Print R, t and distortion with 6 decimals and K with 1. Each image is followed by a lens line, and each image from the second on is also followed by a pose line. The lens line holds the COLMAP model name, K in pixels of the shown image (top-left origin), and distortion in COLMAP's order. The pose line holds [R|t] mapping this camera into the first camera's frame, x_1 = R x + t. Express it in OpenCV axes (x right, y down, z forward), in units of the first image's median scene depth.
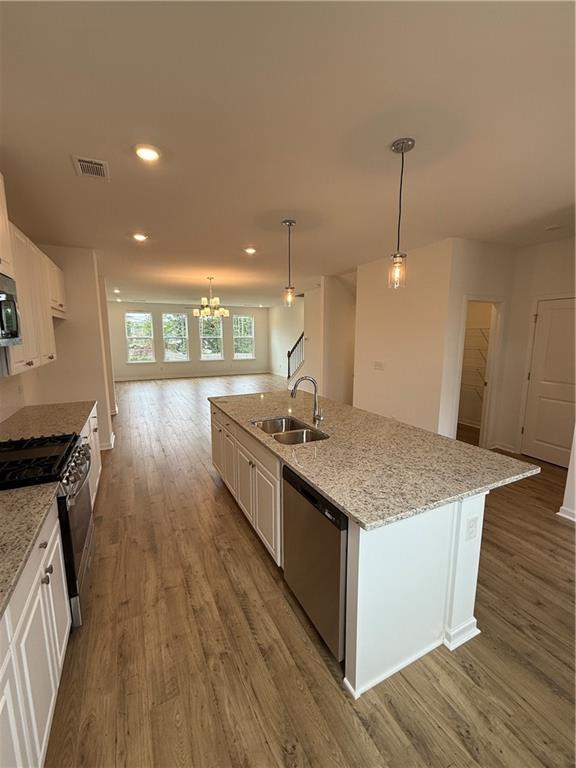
lens RADIAL K [[316.1, 0, 290.6], [0, 316.1, 382.9], [0, 0, 1]] dist [-0.000032, 0.000231]
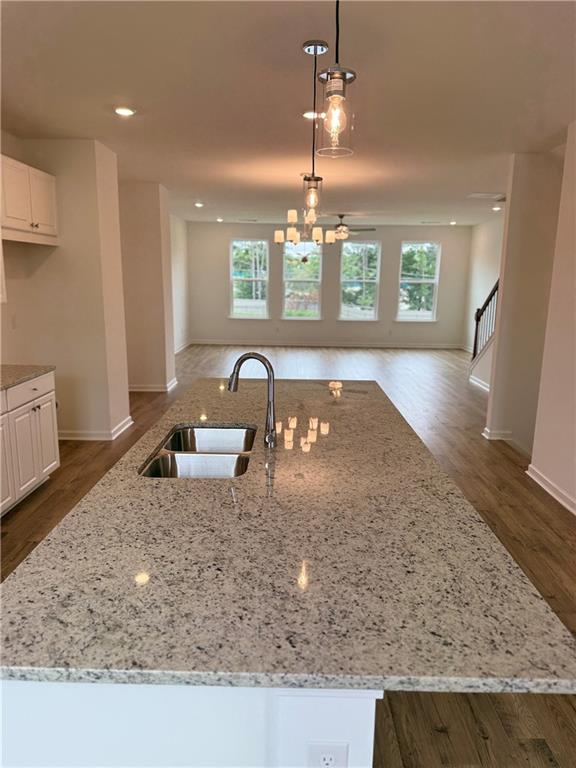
lens RADIAL K [[538.7, 0, 291.0], [0, 538.7, 382.1], [0, 0, 1]] dist [0.050135, -0.057178]
pose [[0.889599, 0.100238, -0.445607, 0.433113], [-0.082872, 0.994851, 0.058344, -0.025075], [0.449160, -0.014975, 0.893326, 0.218621]]
